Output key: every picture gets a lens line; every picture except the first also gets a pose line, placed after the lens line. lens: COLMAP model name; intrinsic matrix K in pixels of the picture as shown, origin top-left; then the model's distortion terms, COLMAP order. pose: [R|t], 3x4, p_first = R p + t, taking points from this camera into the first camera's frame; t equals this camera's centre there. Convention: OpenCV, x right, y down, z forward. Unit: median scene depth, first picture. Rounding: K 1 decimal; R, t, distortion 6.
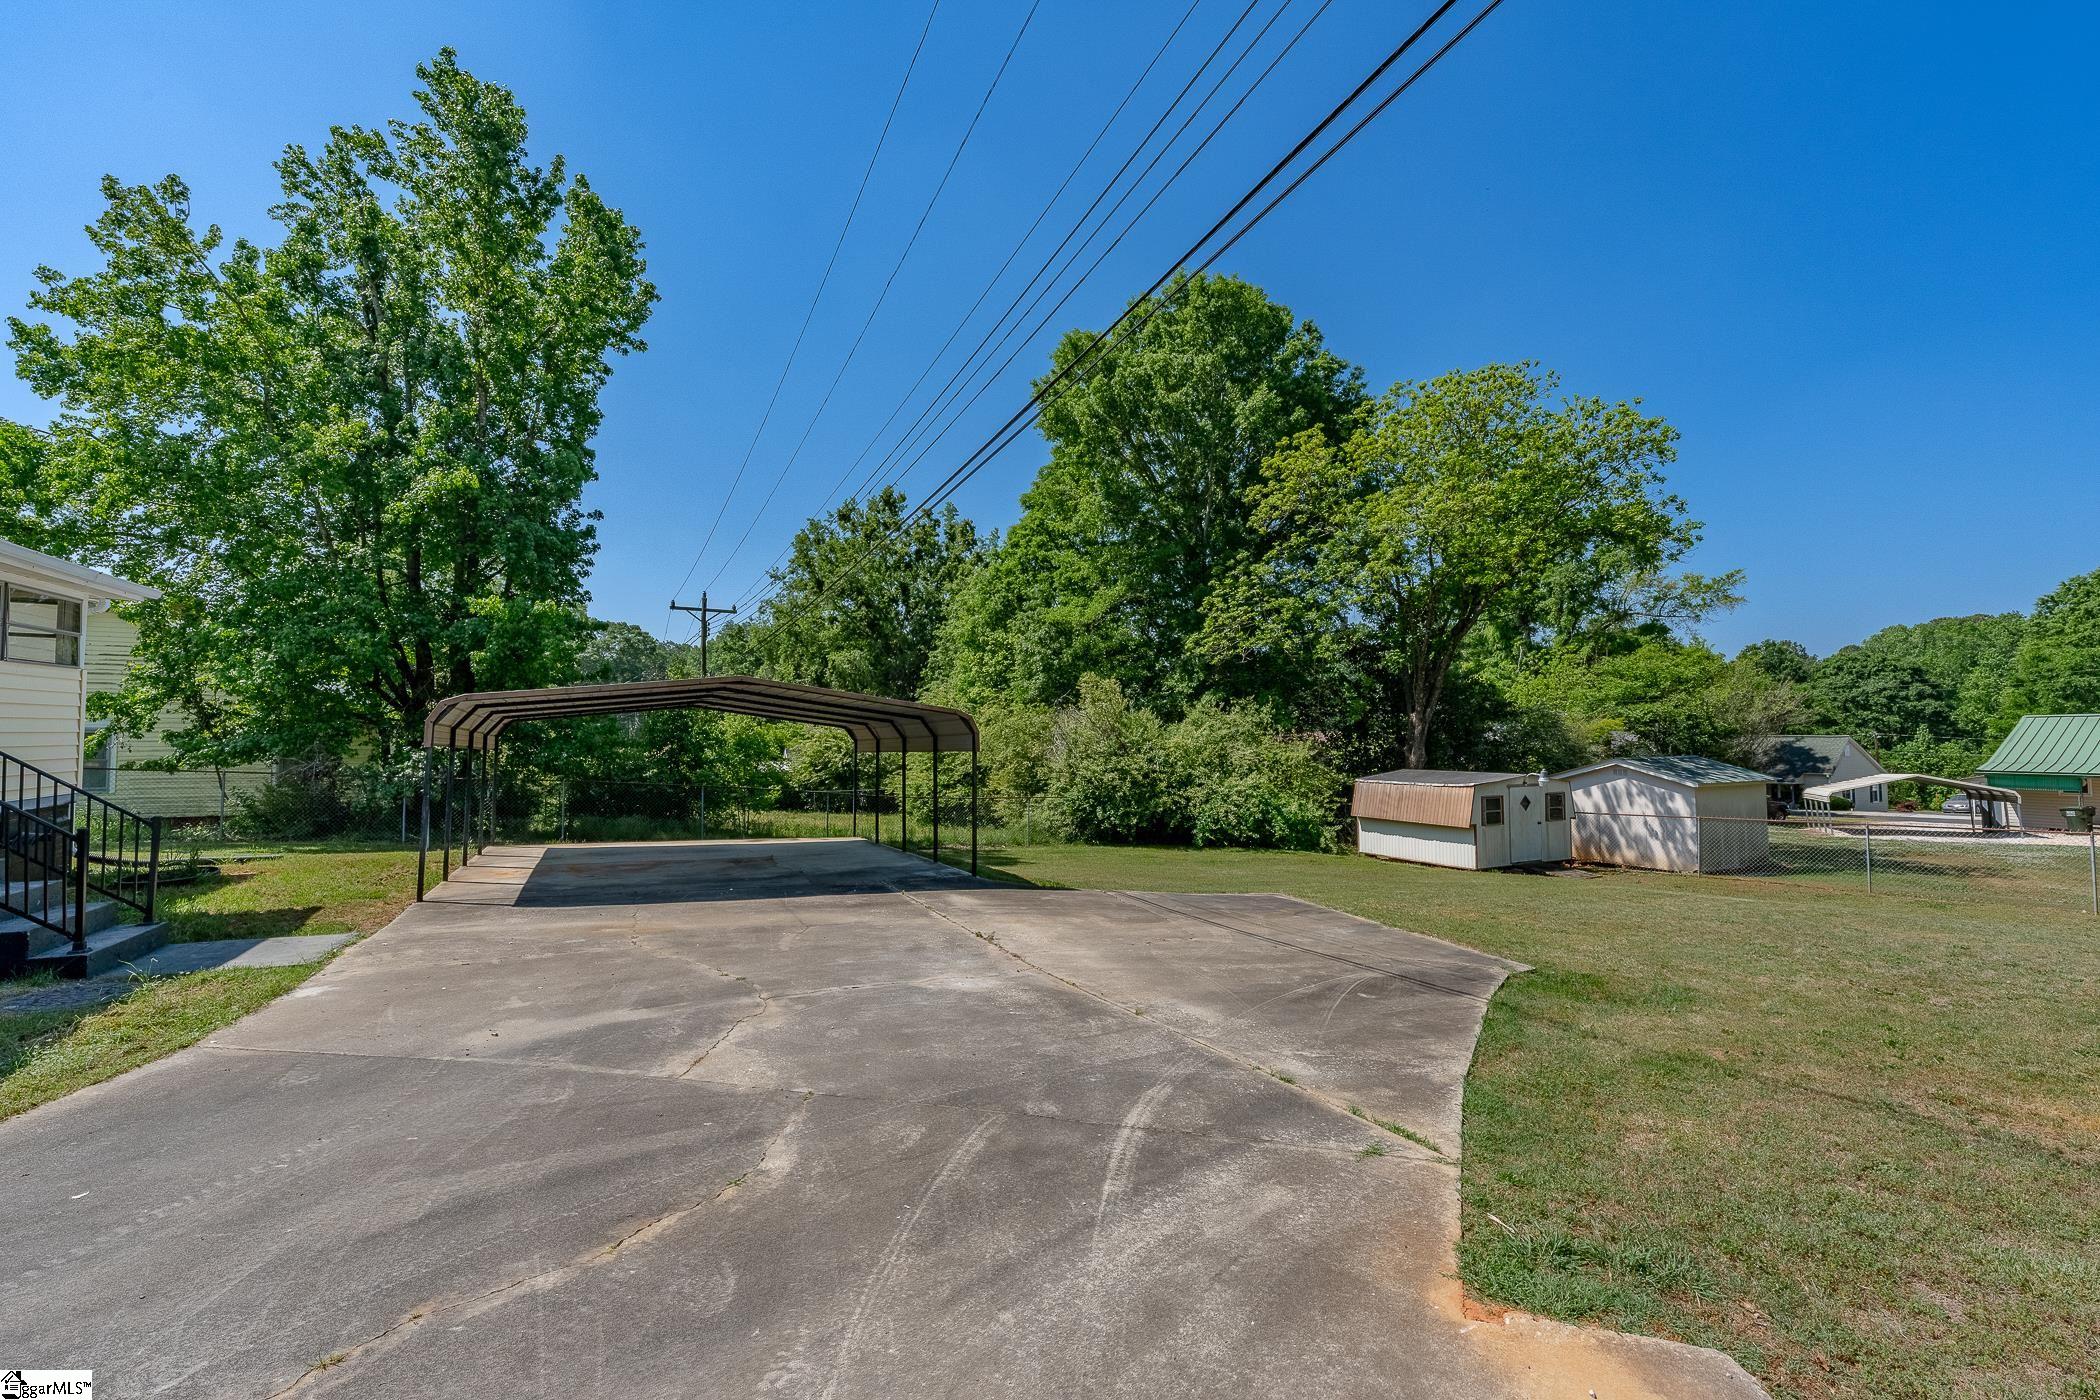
lens RADIAL K [[884.8, 0, 1060.4], [0, 884.8, 714.2], [0, 0, 1]] dist [-0.003792, 0.003008]
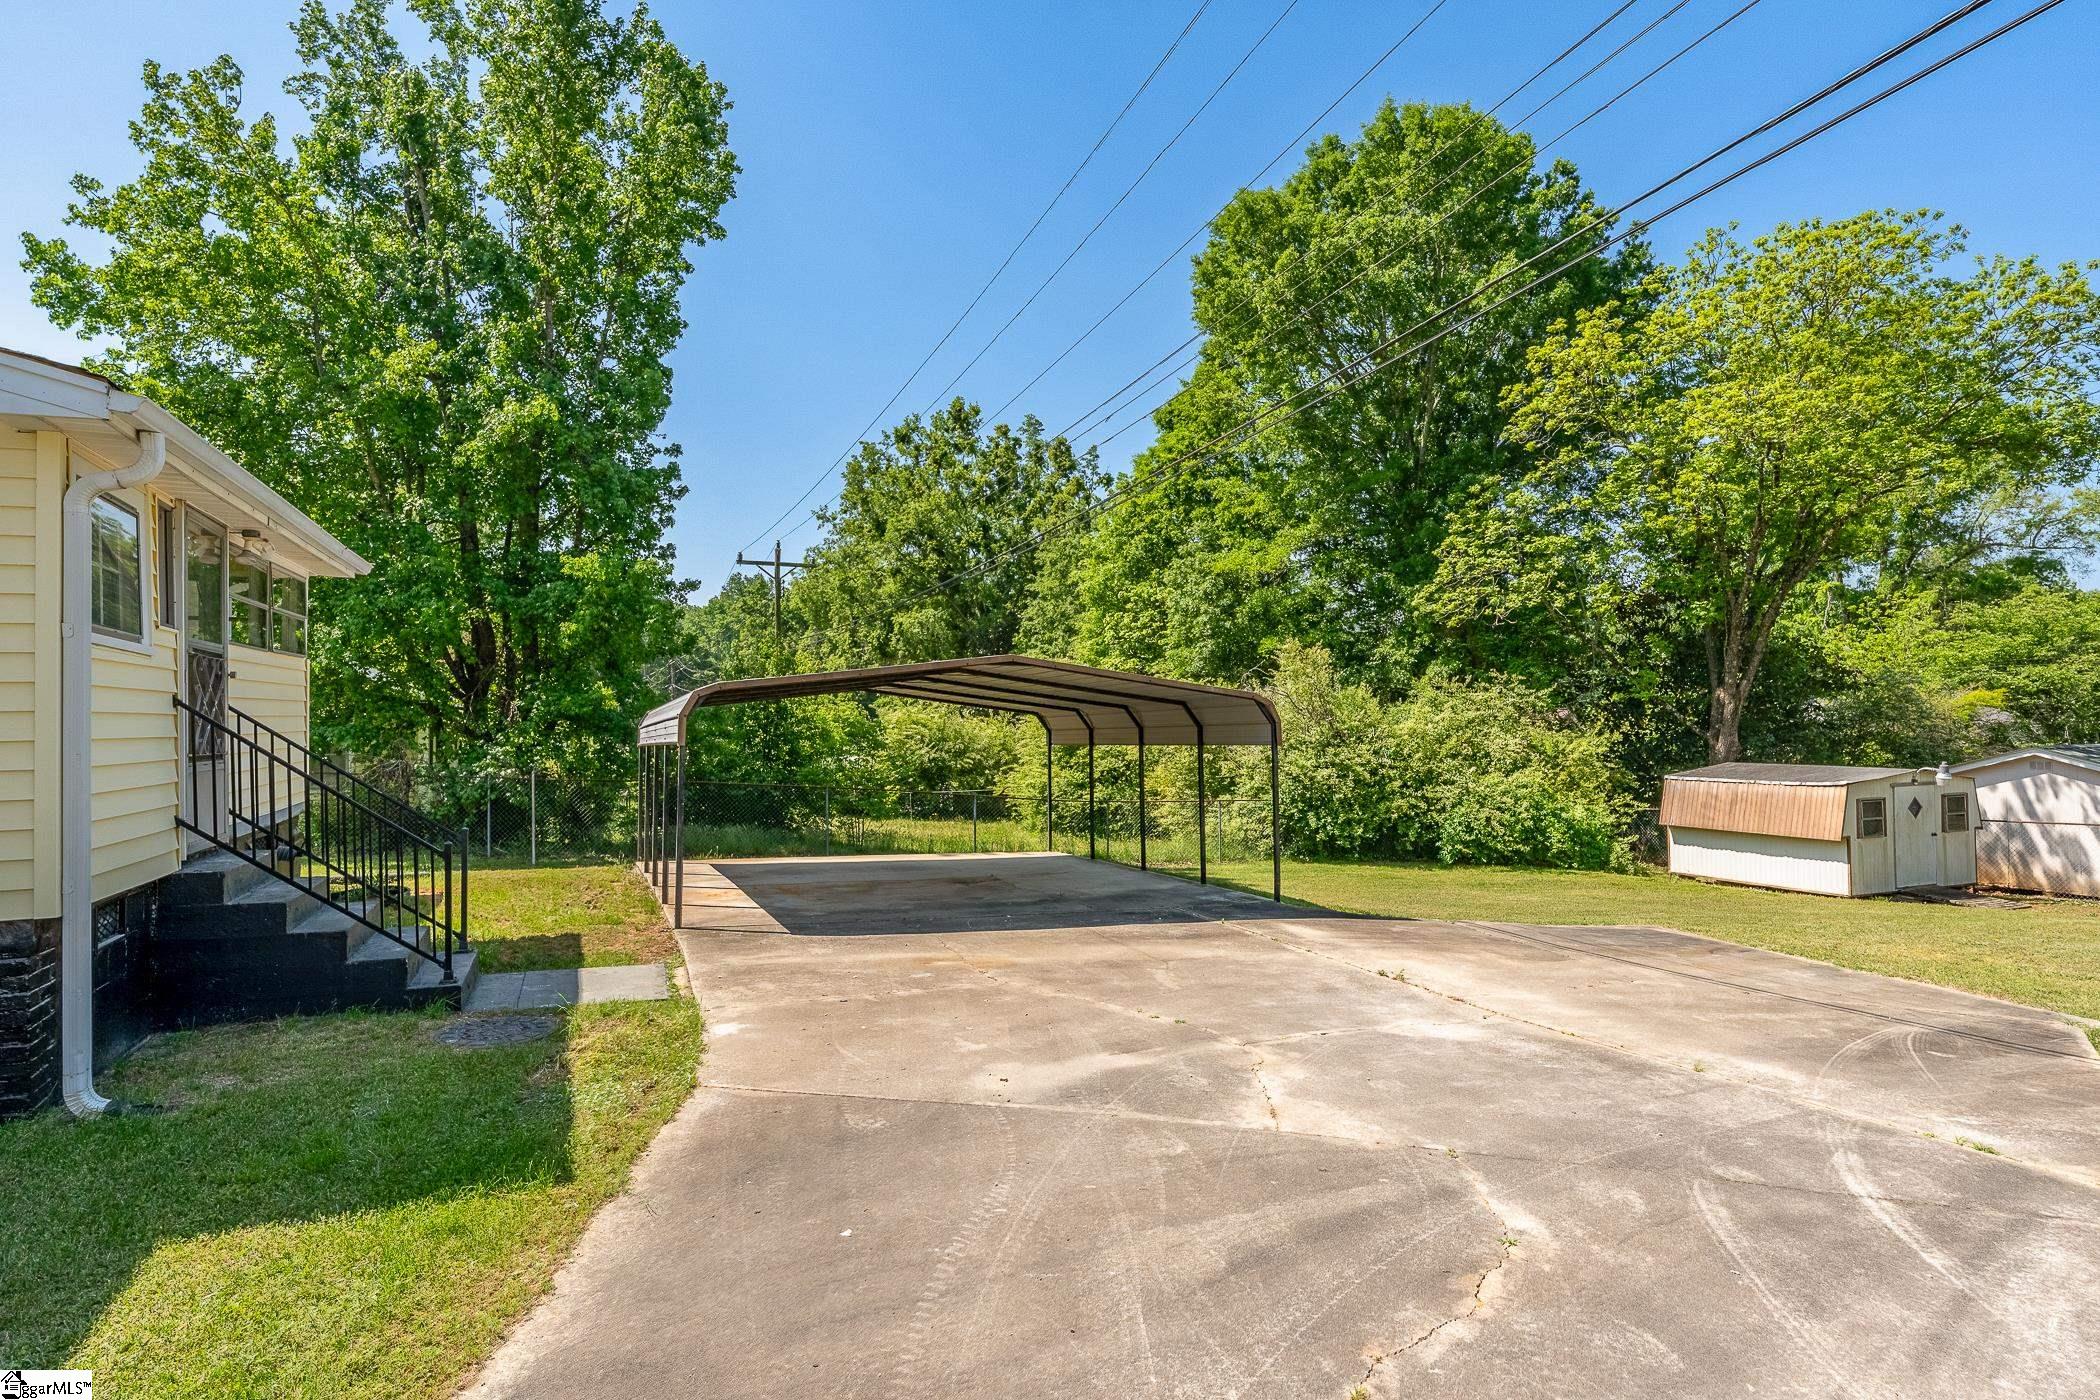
lens RADIAL K [[1161.4, 0, 1052.5], [0, 1161.4, 710.8], [0, 0, 1]] dist [0.005494, -0.003166]
pose [[0.997025, -0.007345, -0.076729, -0.122073], [0.008809, 0.999785, 0.018759, -0.006048], [0.076575, -0.019379, 0.996875, -0.033971]]
